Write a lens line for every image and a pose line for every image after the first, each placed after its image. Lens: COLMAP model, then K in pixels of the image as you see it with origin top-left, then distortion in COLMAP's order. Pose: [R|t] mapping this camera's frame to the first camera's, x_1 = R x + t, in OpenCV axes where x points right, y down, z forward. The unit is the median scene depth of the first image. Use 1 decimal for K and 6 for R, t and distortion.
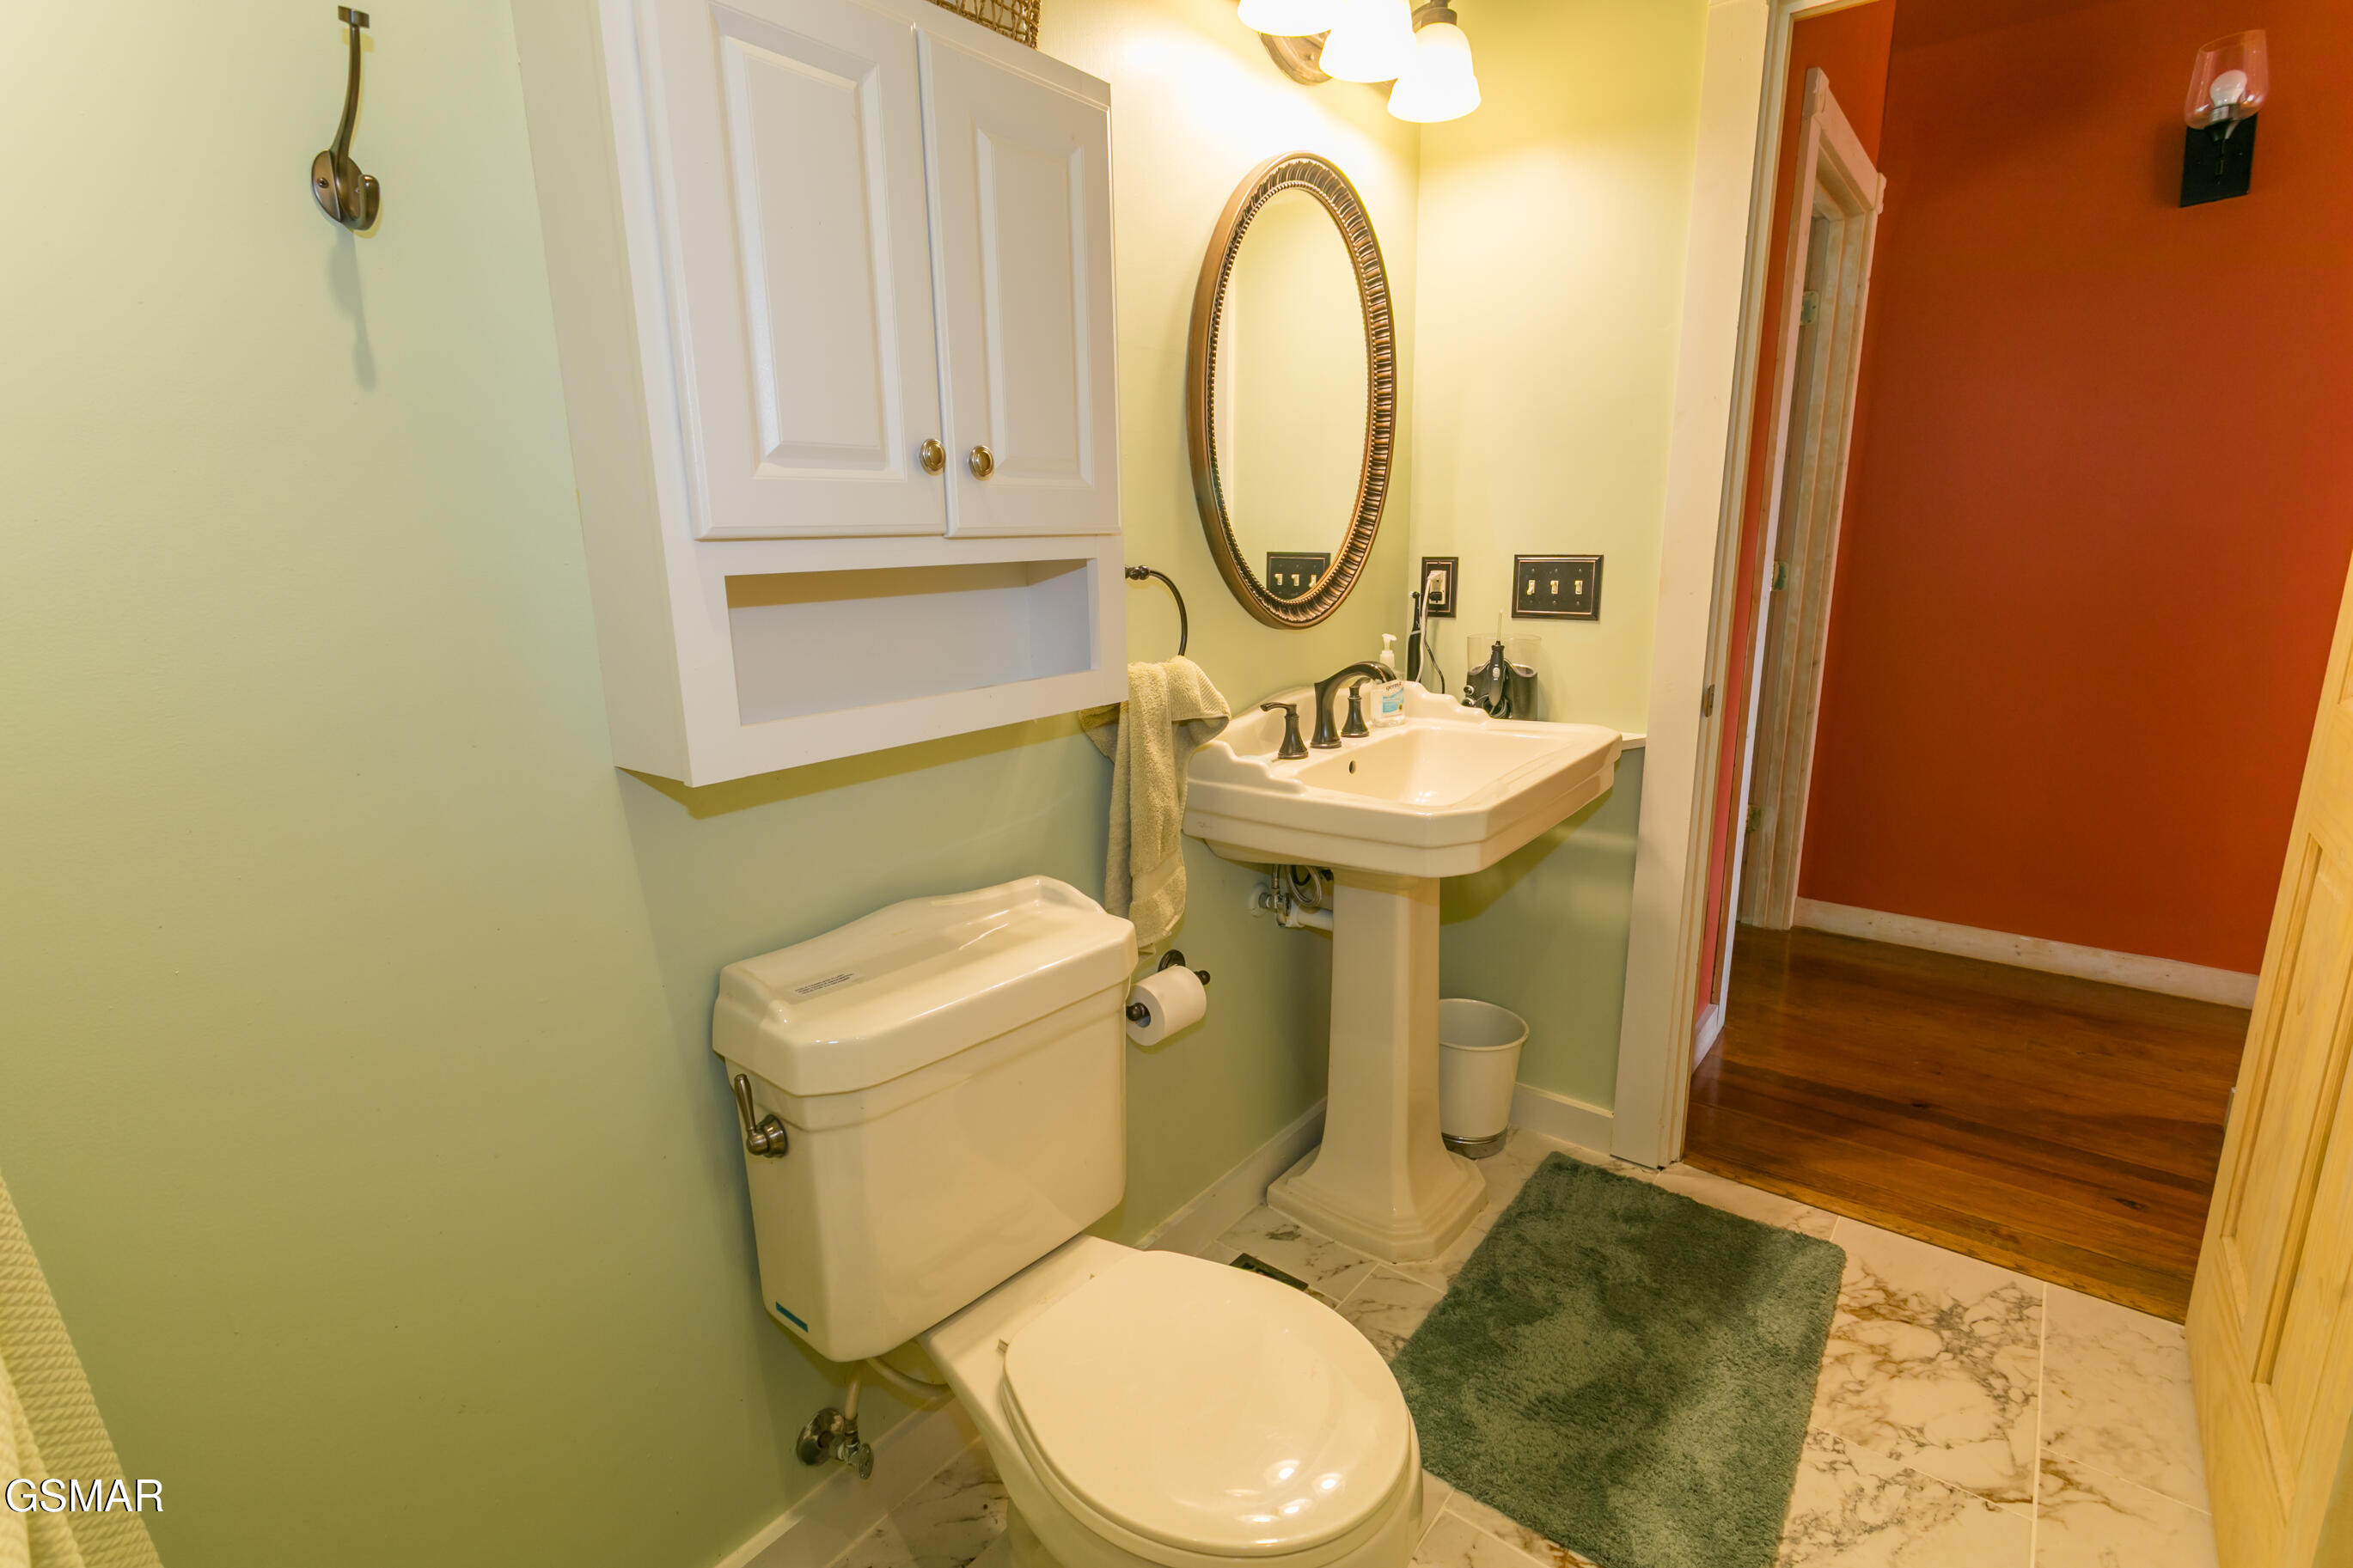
lens RADIAL K [[1103.4, 0, 1169.9], [0, 1103.4, 783.6], [0, 0, 1]] dist [0.000270, 0.000424]
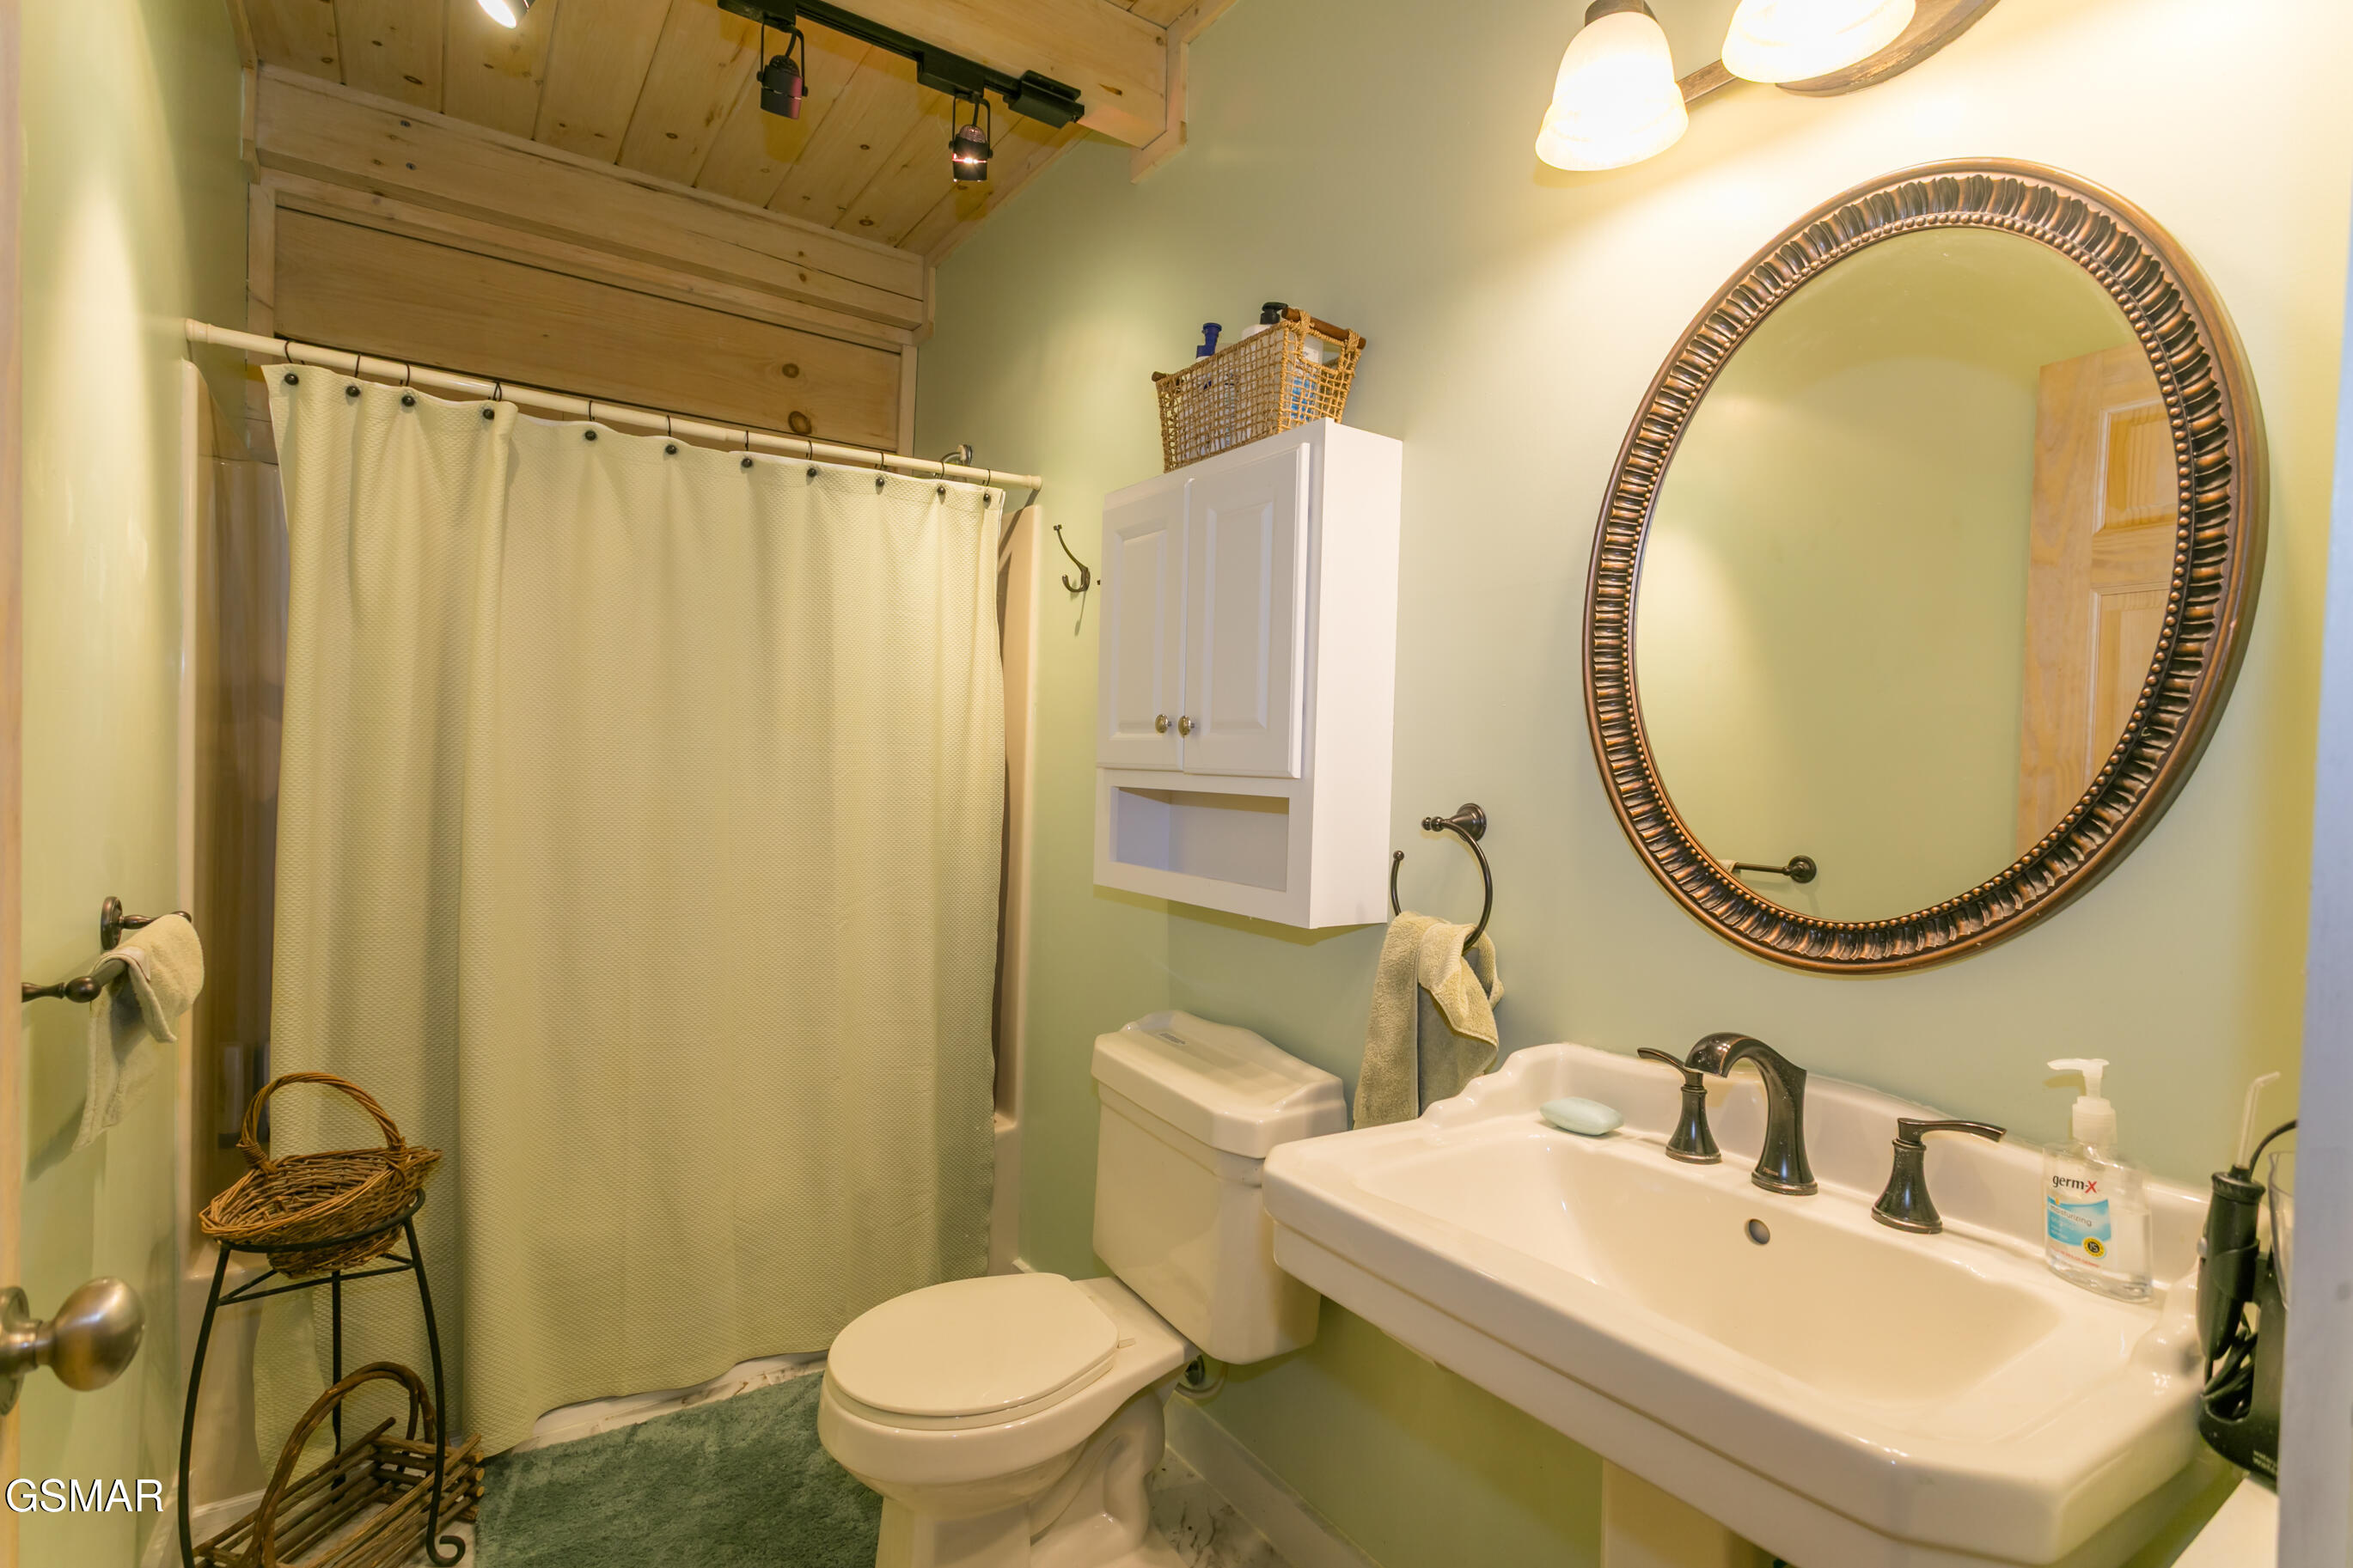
lens RADIAL K [[1108.8, 0, 1170.9], [0, 1108.8, 780.7], [0, 0, 1]] dist [0.000055, 0.003132]
pose [[-0.258202, 0.046147, -0.964988, 1.083383], [-0.239260, 0.964687, 0.110151, -0.315953], [0.935995, 0.259325, -0.238043, 1.128350]]
